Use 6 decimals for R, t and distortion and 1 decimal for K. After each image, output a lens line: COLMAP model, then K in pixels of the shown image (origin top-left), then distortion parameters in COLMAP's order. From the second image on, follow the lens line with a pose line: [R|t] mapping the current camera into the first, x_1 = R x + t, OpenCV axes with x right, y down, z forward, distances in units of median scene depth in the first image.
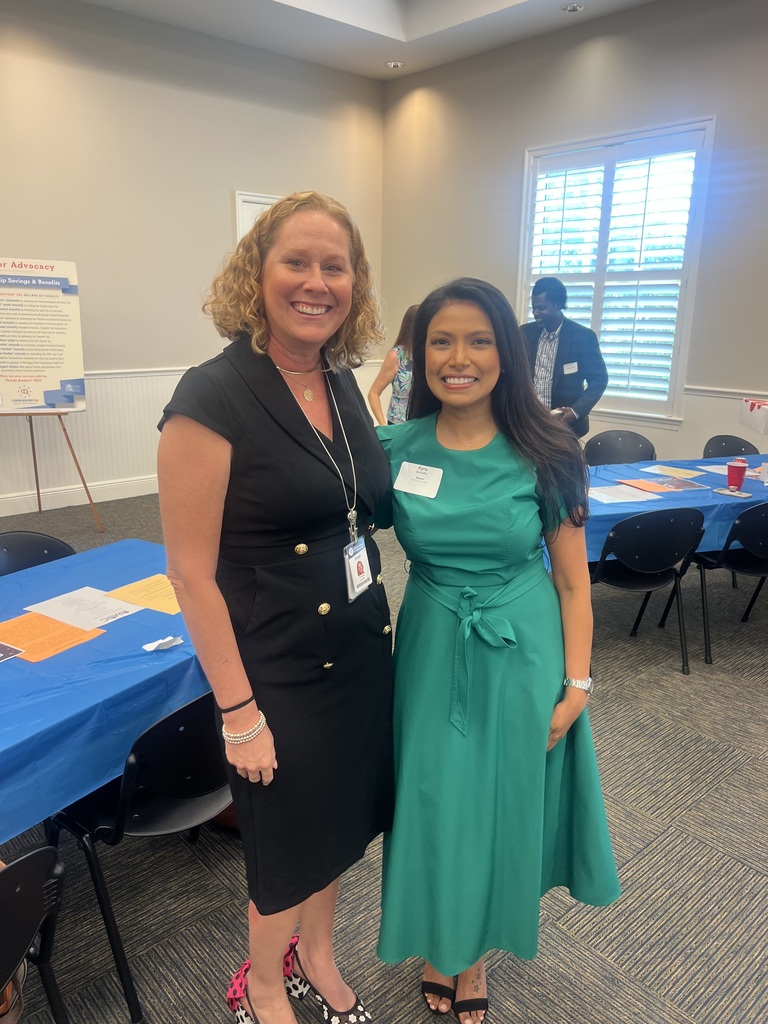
lens RADIAL K [[771.4, 0, 384.0], [0, 771.4, 512.0], [0, 0, 1]] dist [-0.186954, 0.337644]
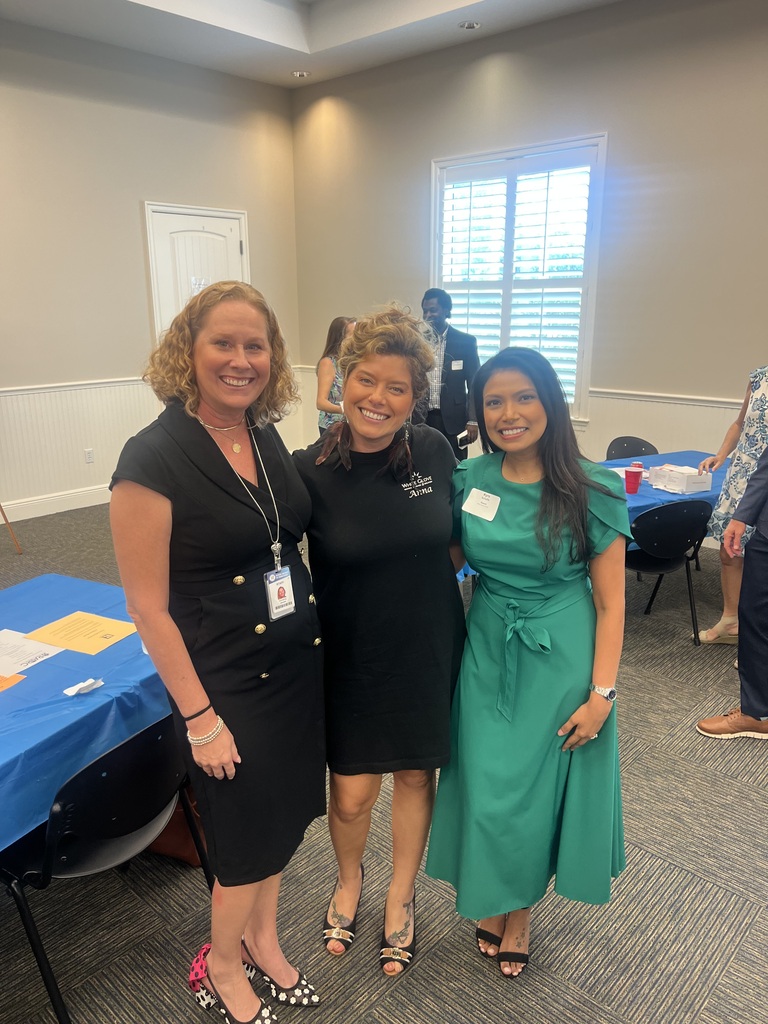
lens RADIAL K [[771.4, 0, 384.0], [0, 771.4, 512.0], [0, 0, 1]] dist [-0.186954, 0.337644]
pose [[0.994101, -0.041483, 0.100210, 0.003080], [0.041895, 0.999120, -0.002006, -0.025309], [-0.100039, 0.006192, 0.994964, -0.113398]]
